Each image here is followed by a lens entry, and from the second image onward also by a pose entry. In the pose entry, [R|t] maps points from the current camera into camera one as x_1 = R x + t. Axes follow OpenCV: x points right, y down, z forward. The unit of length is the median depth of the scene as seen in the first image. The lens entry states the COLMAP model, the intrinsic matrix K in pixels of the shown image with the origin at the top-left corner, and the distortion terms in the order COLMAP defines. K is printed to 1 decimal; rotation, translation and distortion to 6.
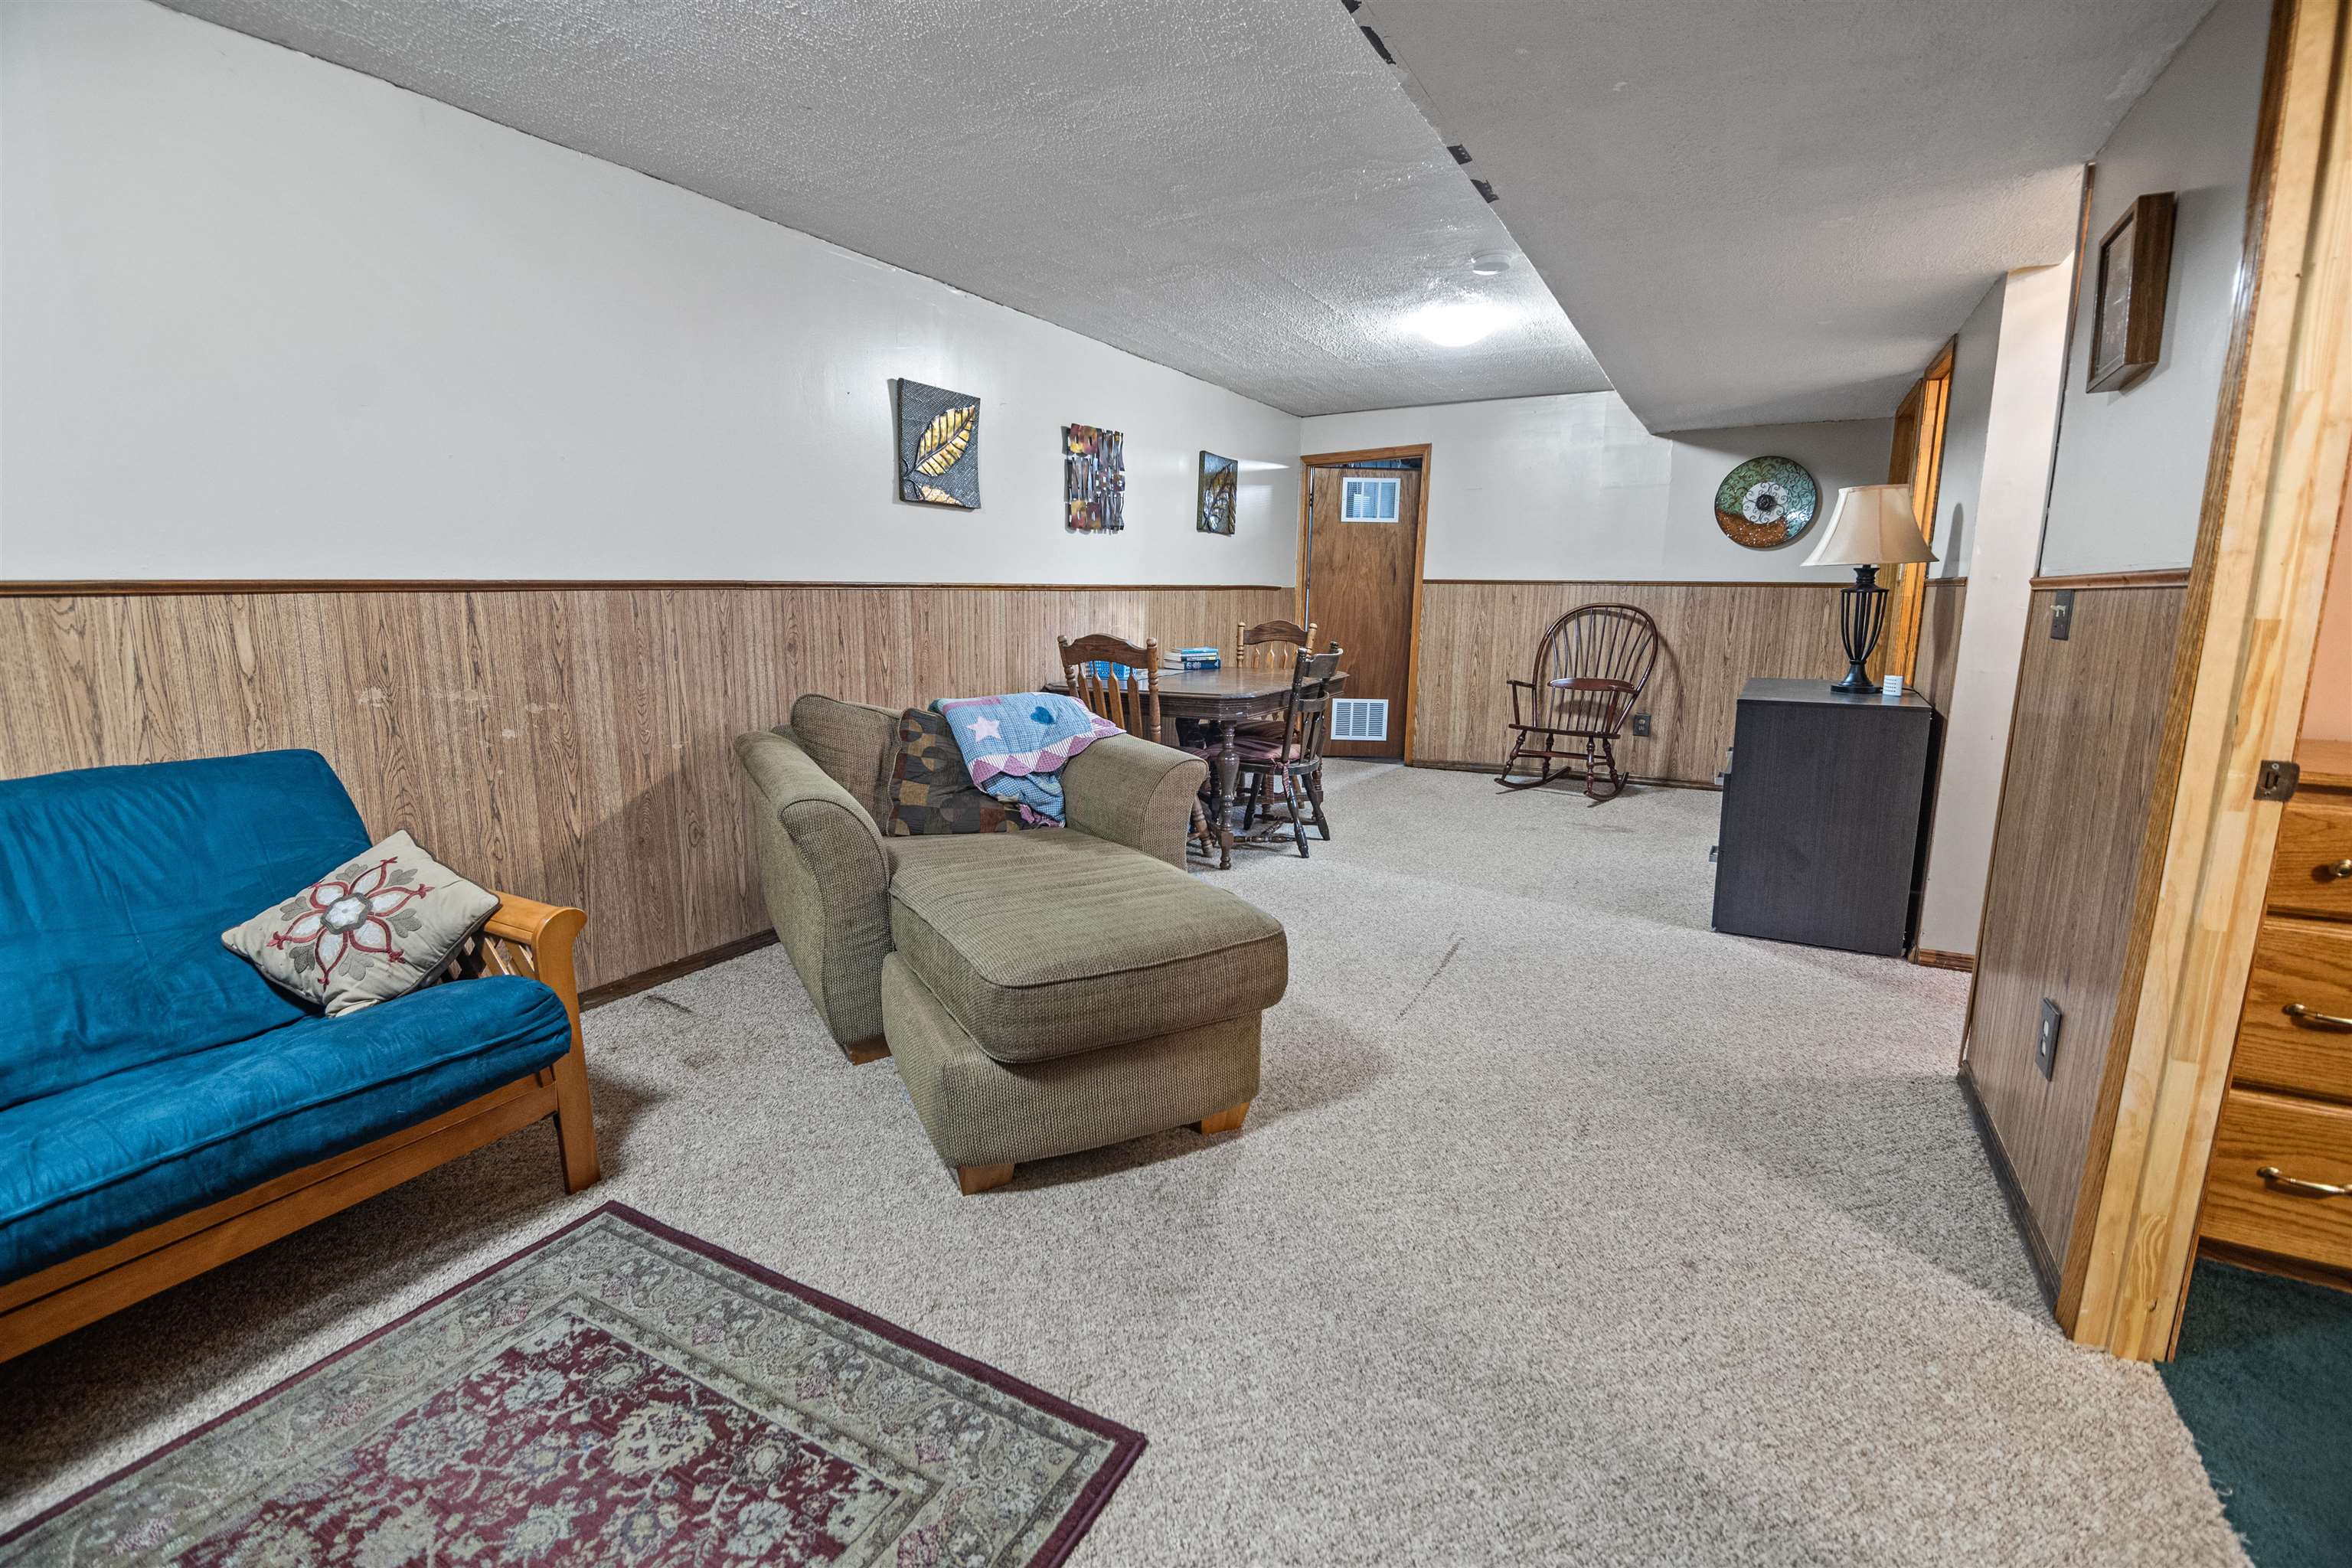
lens RADIAL K [[1056.4, 0, 1183.8], [0, 1056.4, 781.7], [0, 0, 1]] dist [-0.019529, -0.001272]
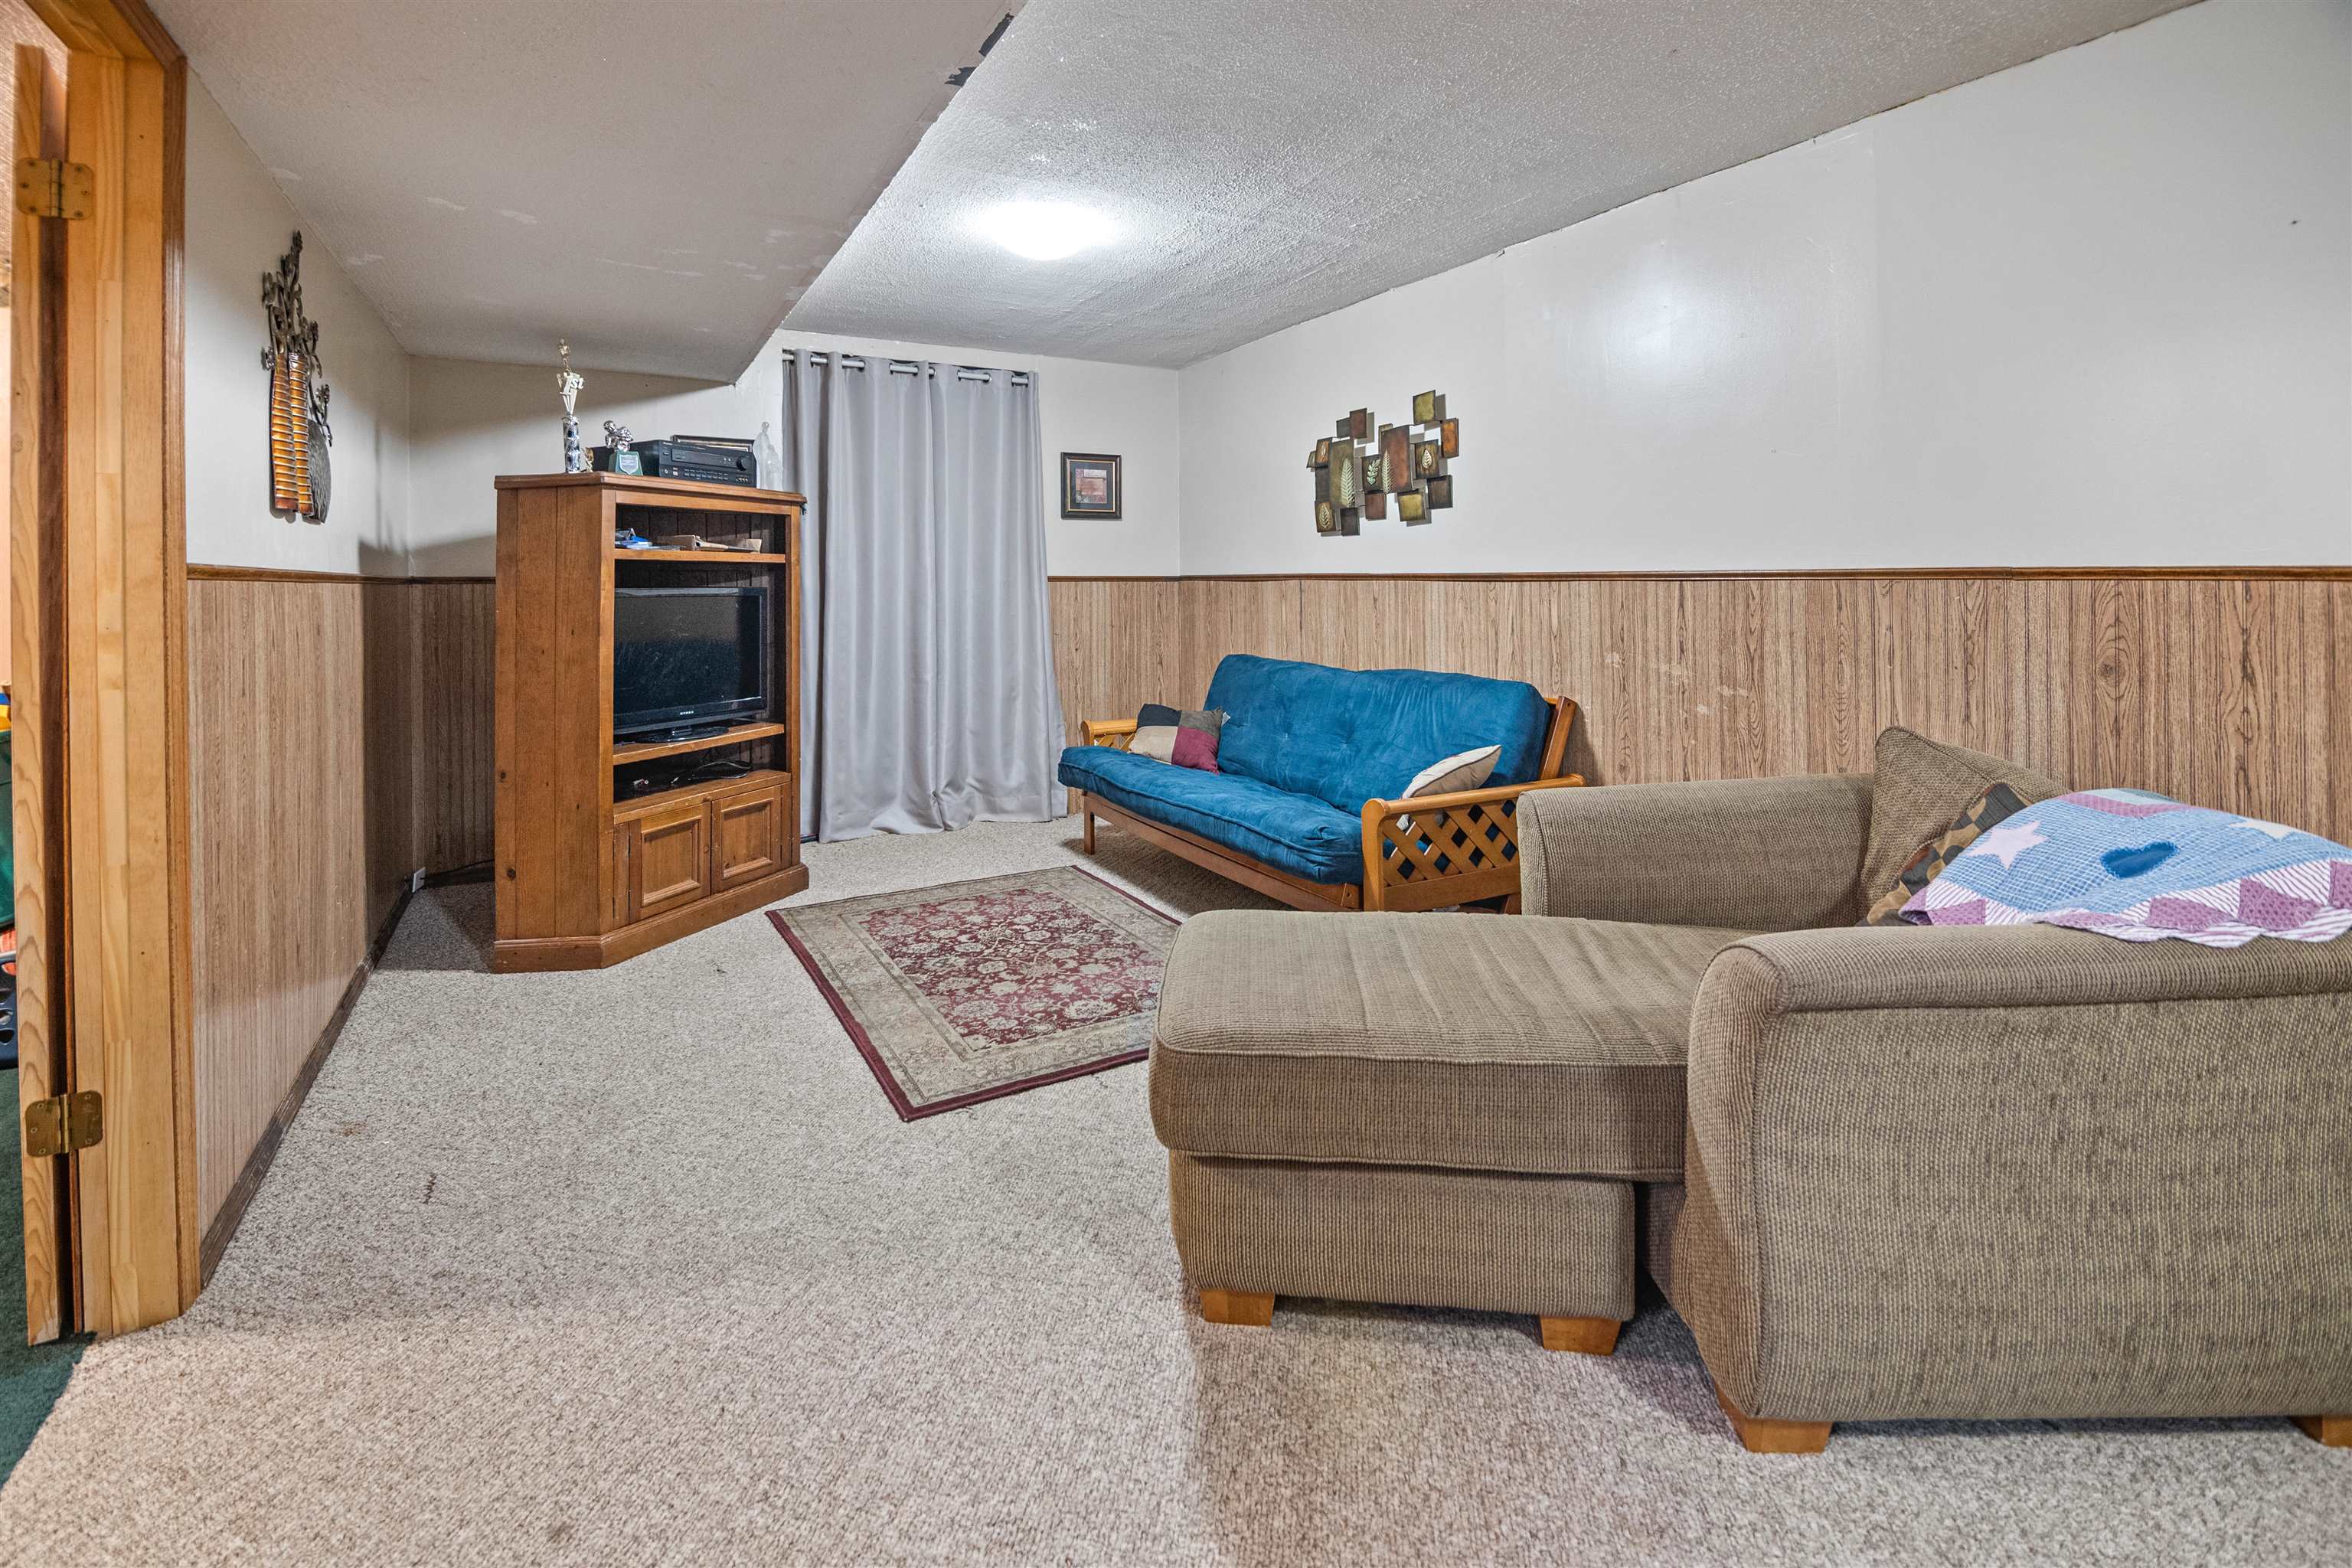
lens RADIAL K [[1056.4, 0, 1149.0], [0, 1056.4, 581.4], [0, 0, 1]] dist [-0.019529, -0.001272]
pose [[-0.543627, 0.000075, -0.839327, 0.571709], [-0.152090, 0.983437, 0.098595, -0.192469], [0.825433, 0.181252, -0.534611, 1.059902]]
